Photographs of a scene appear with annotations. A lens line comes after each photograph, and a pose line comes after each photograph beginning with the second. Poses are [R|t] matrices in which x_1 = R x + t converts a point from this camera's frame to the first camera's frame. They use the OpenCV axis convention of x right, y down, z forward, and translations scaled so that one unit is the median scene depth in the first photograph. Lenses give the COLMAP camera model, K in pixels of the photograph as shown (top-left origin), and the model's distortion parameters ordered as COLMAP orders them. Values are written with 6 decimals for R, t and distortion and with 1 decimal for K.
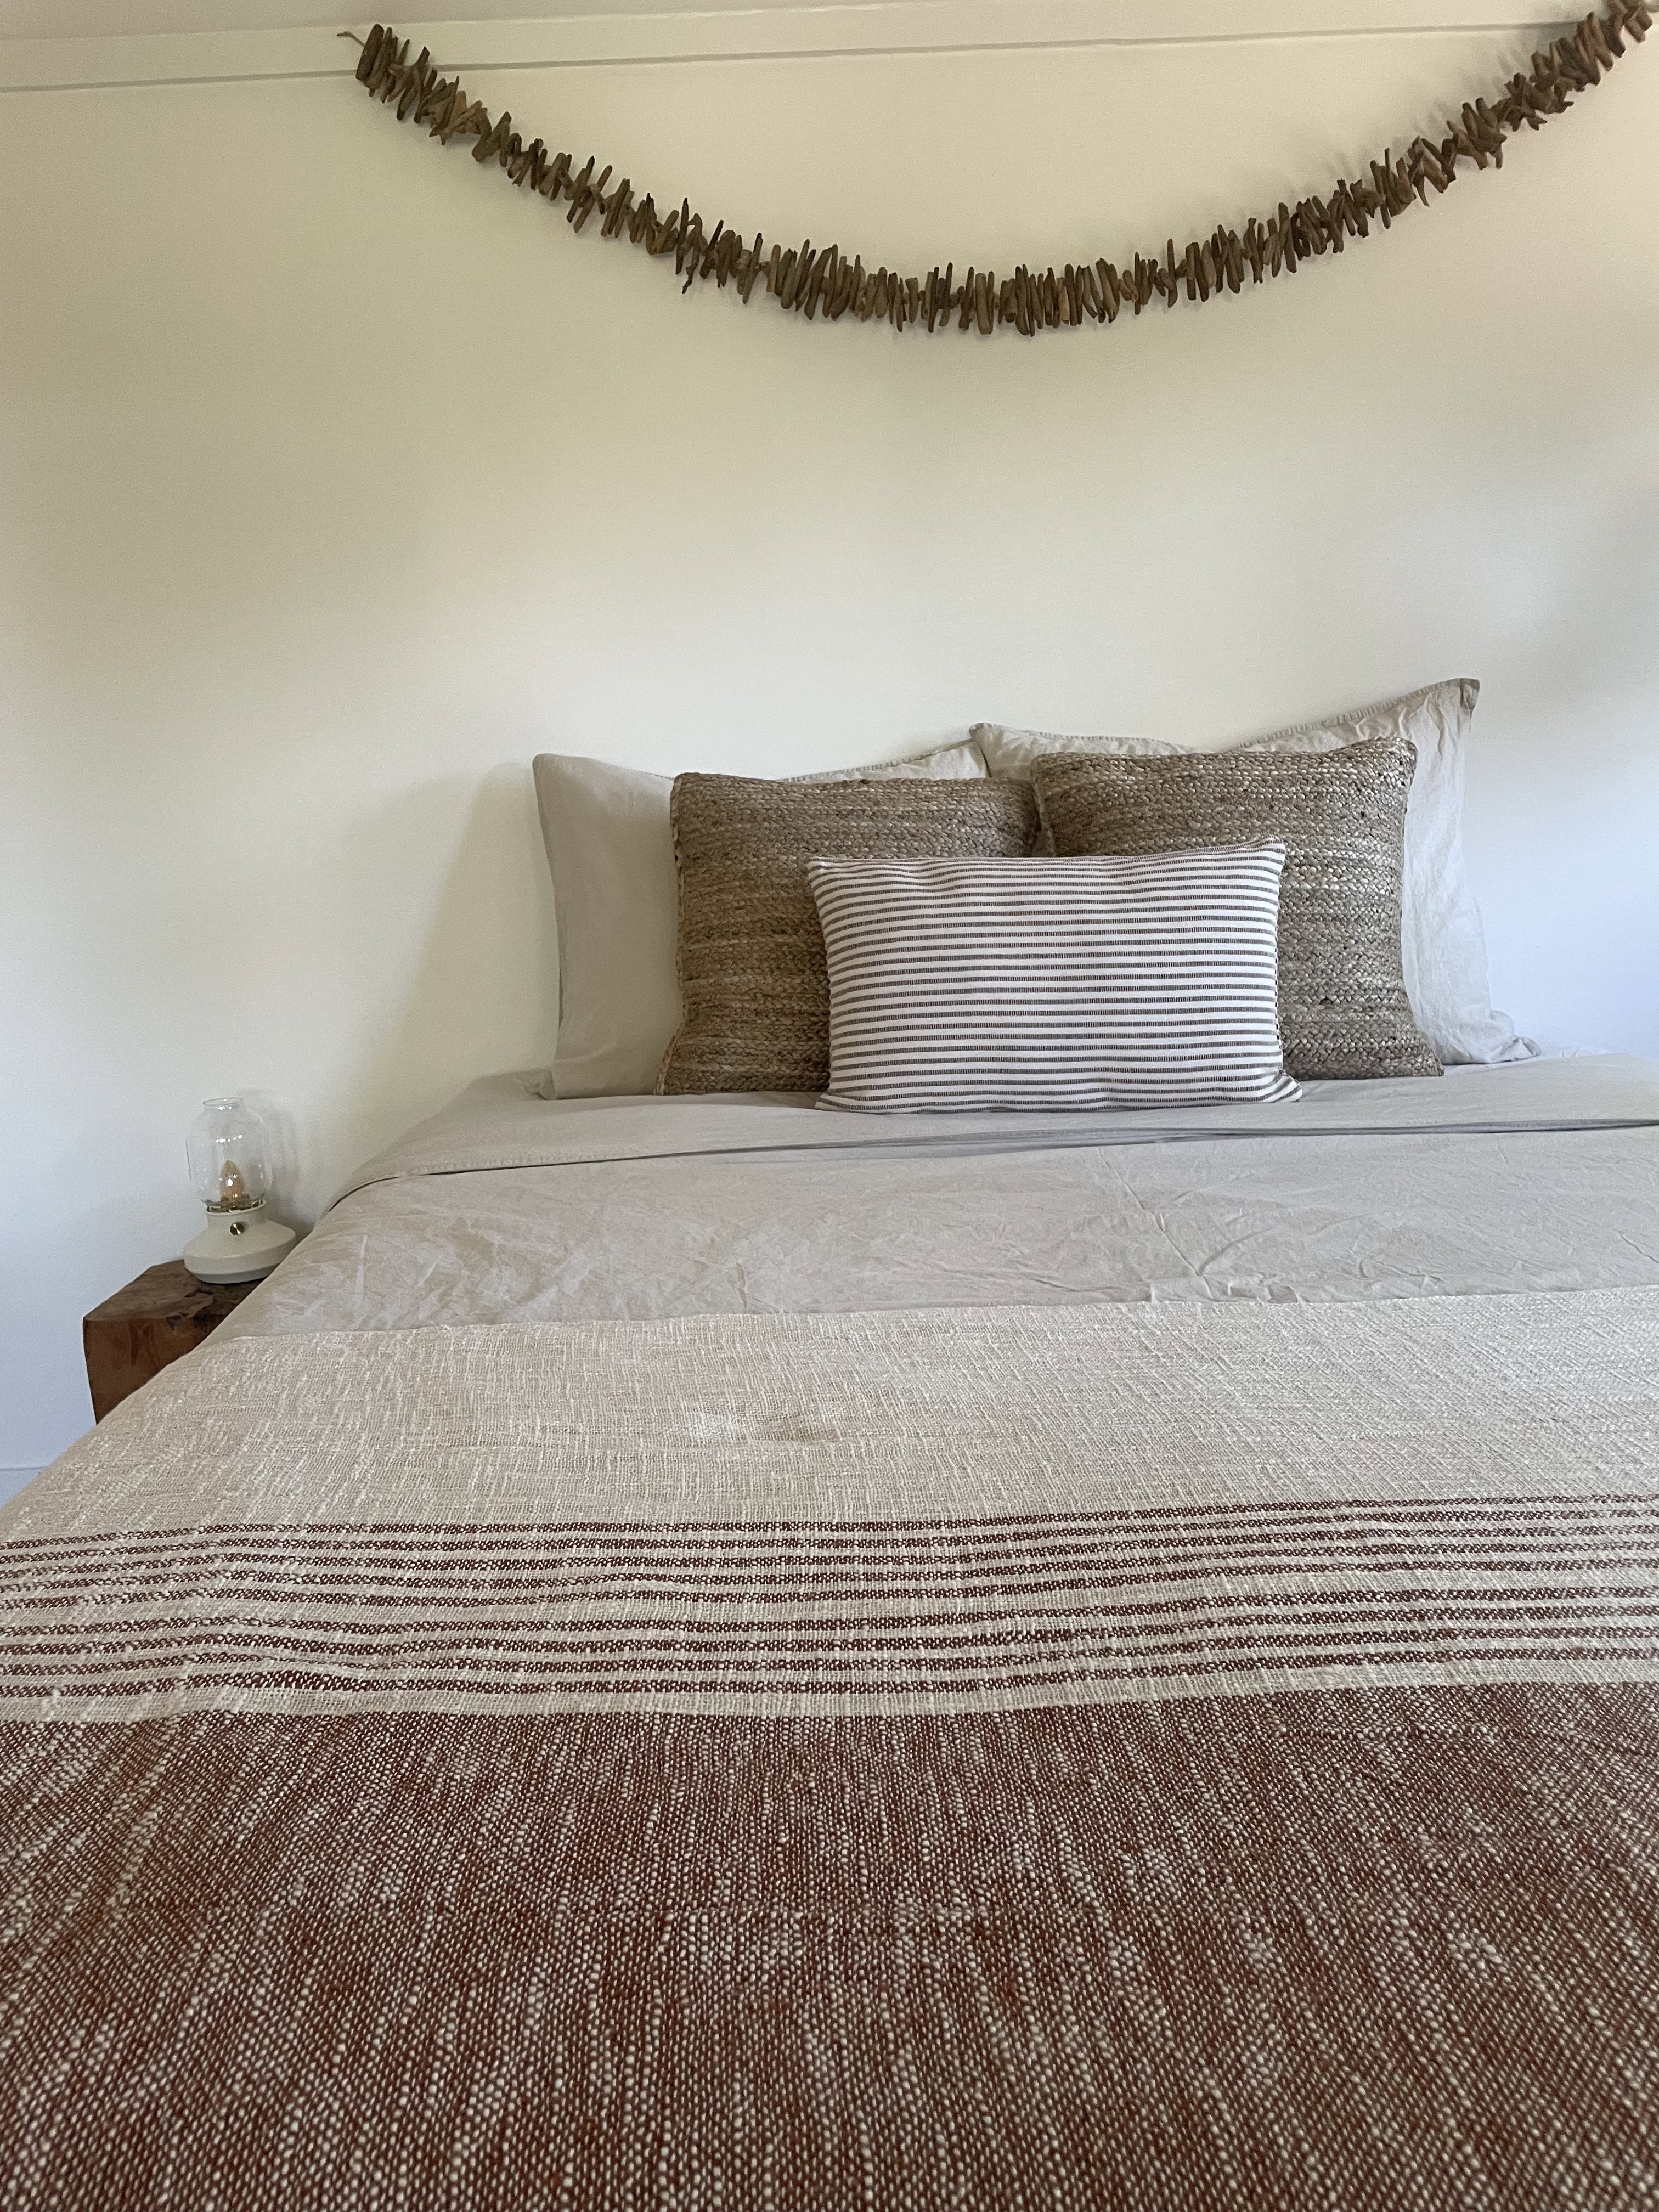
lens RADIAL K [[1638.1, 0, 824.6], [0, 1638.1, 1113.1], [0, 0, 1]] dist [0.078784, -0.107852]
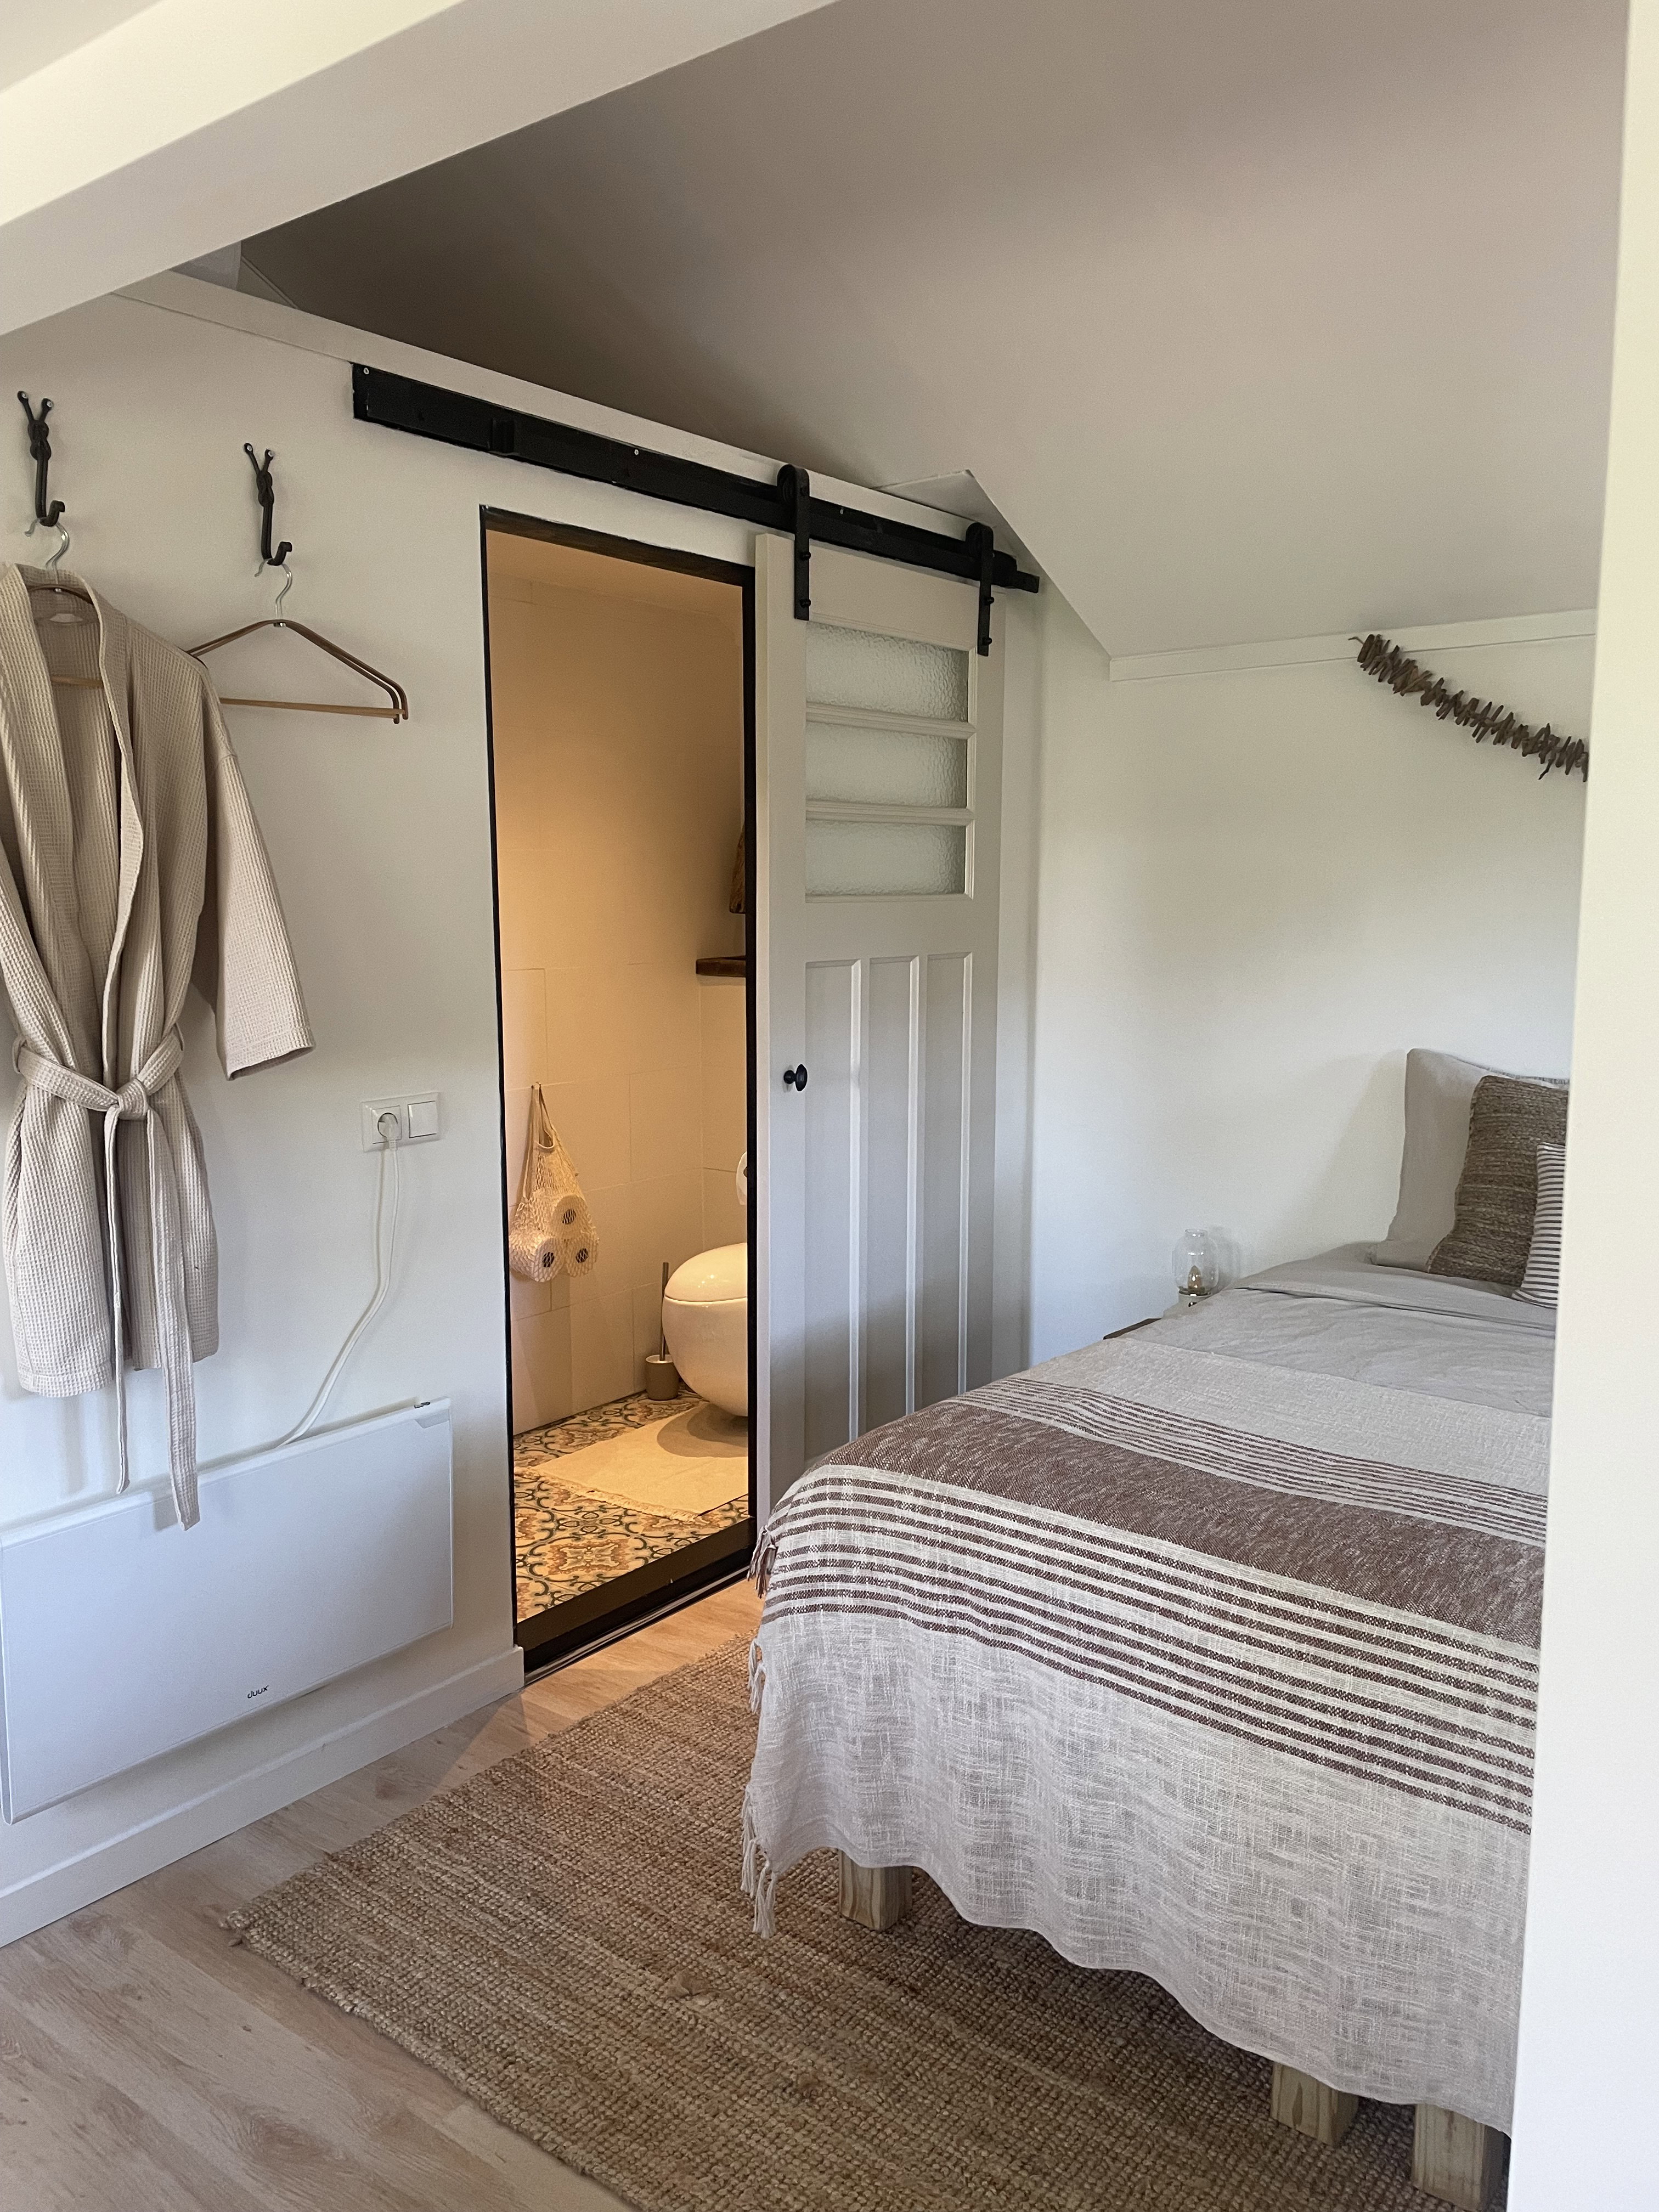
lens RADIAL K [[1659.6, 0, 831.0], [0, 1659.6, 1098.5], [0, 0, 1]] dist [0.085581, -0.123130]
pose [[0.780322, 0.114672, -0.614775, 0.413468], [-0.164635, 0.986036, -0.025046, -0.039432], [0.603319, 0.120758, 0.788305, -0.649065]]
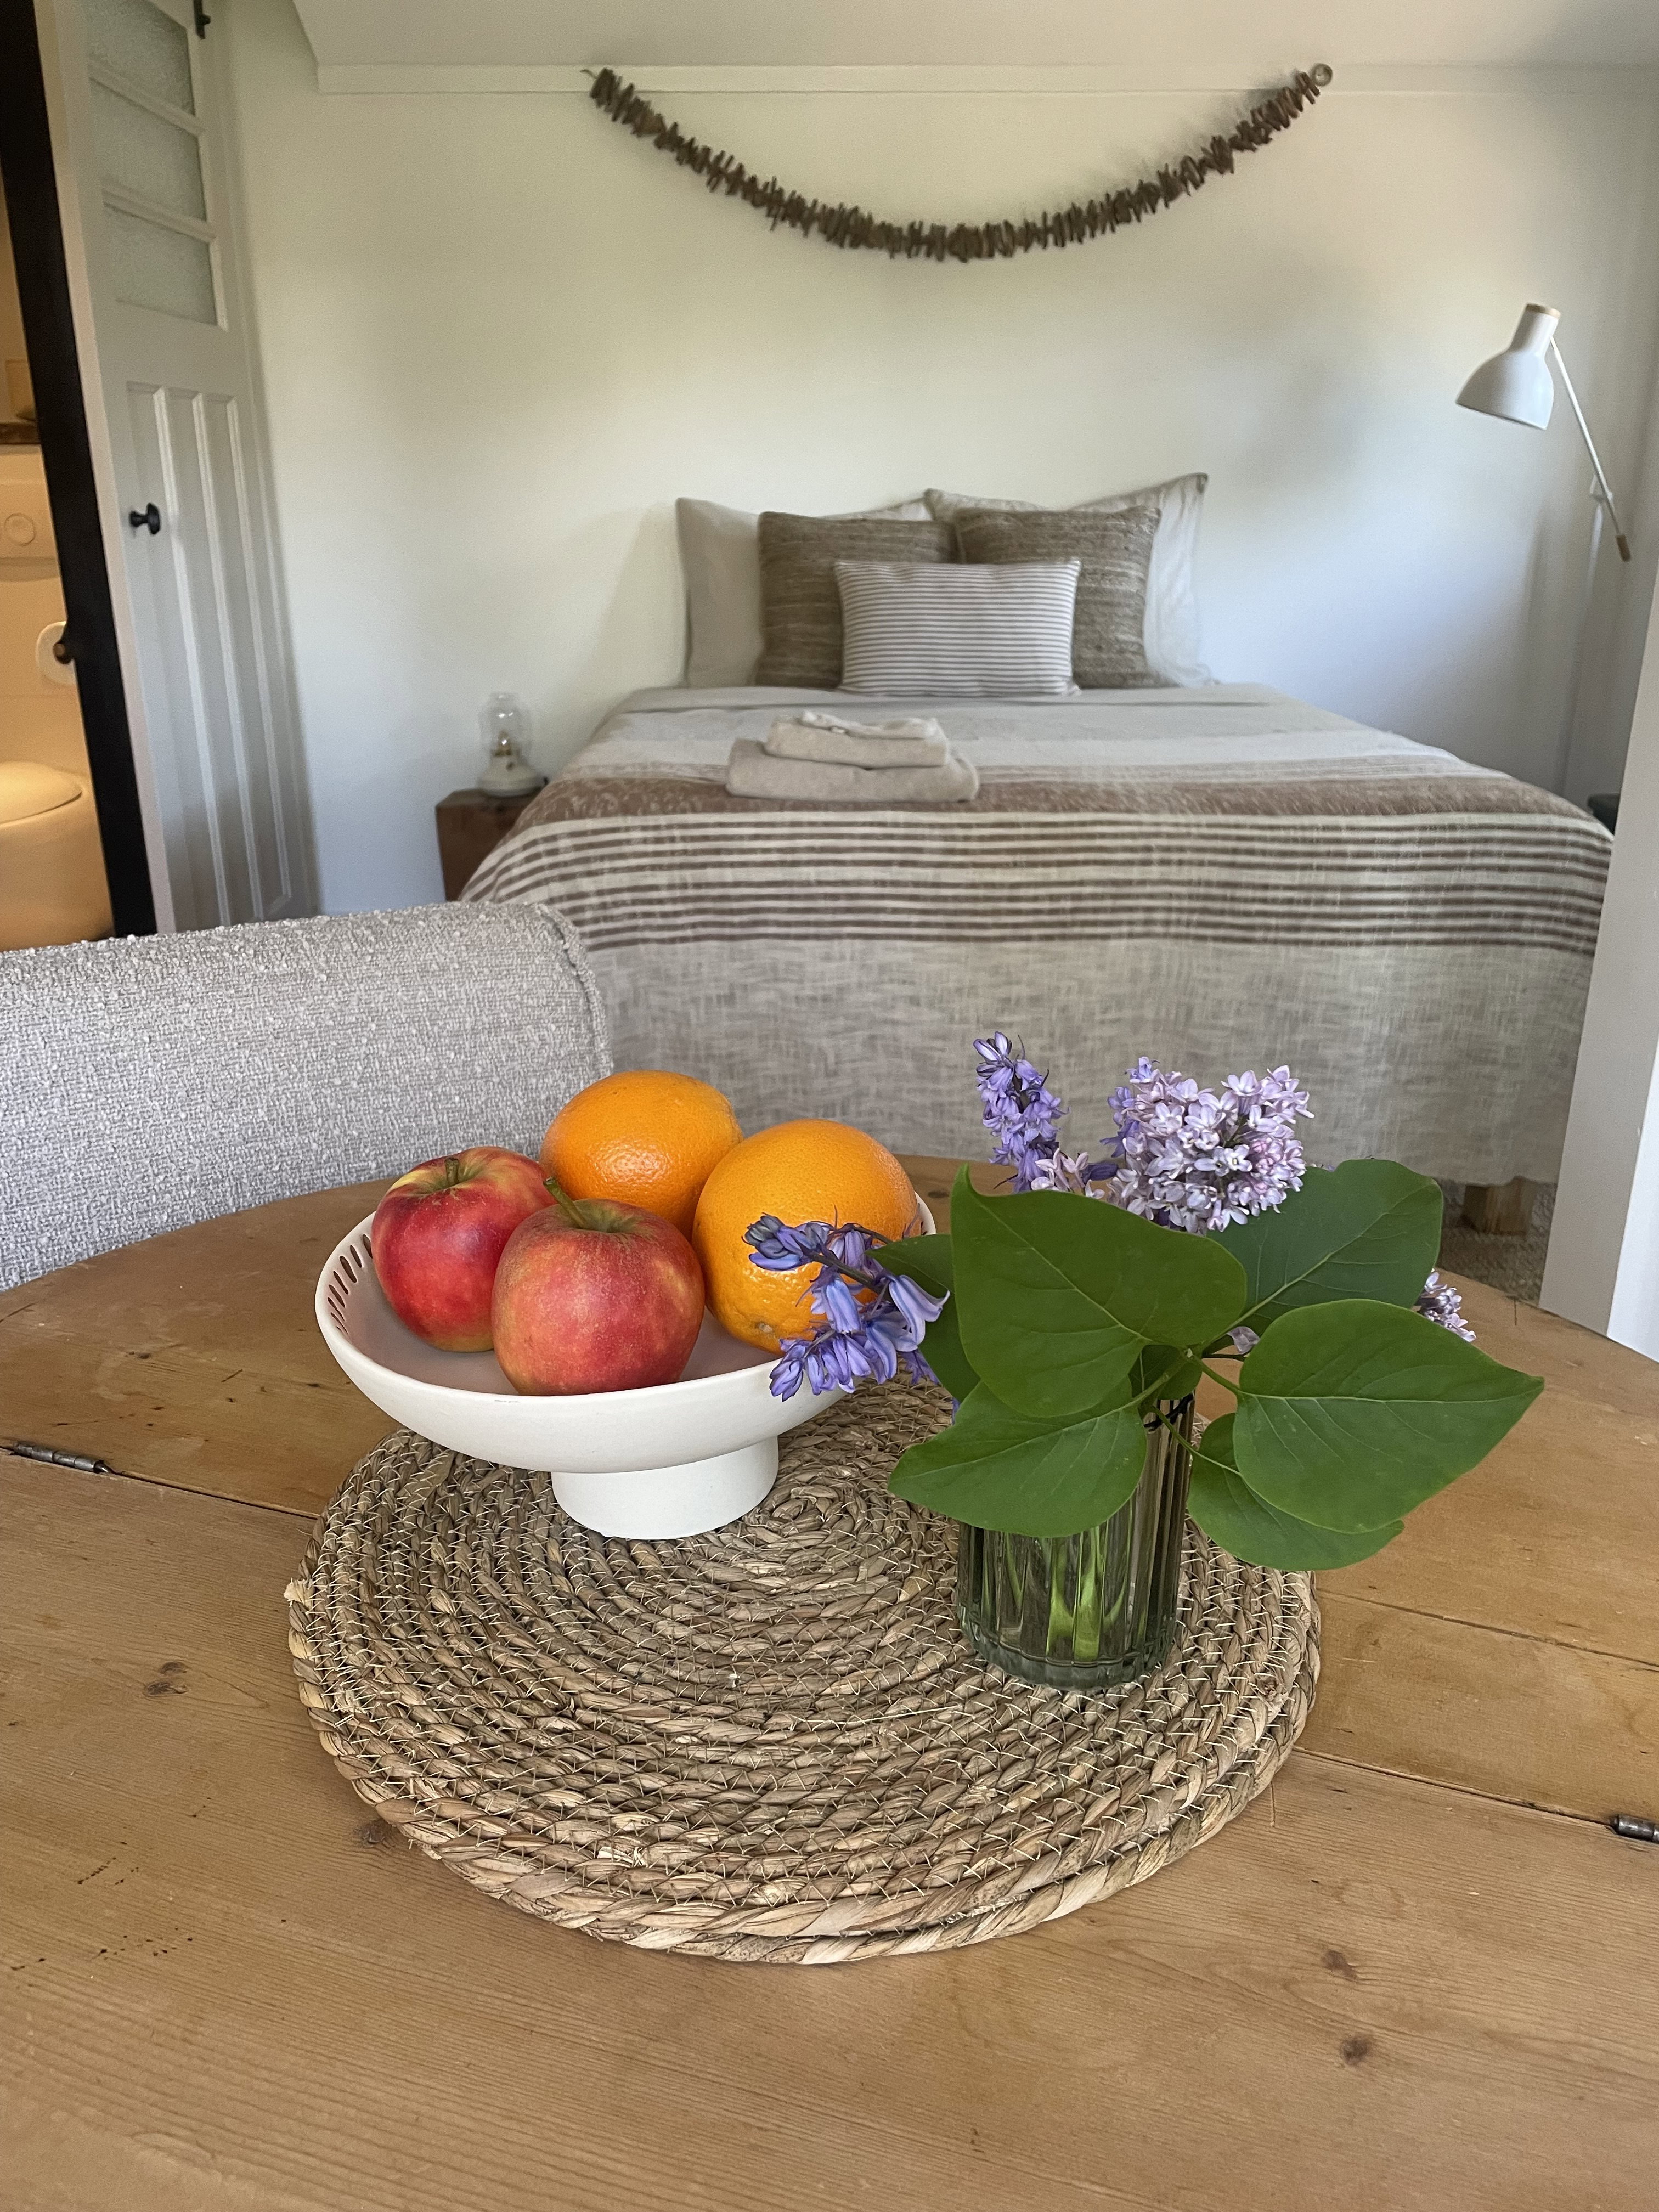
lens RADIAL K [[1659.6, 0, 831.0], [0, 1659.6, 1098.5], [0, 0, 1]] dist [0.085581, -0.123130]
pose [[0.999232, 0.027572, 0.027855, -0.046169], [-0.030882, 0.991500, 0.126391, 0.199414], [-0.024133, -0.127155, 0.991589, -0.916041]]
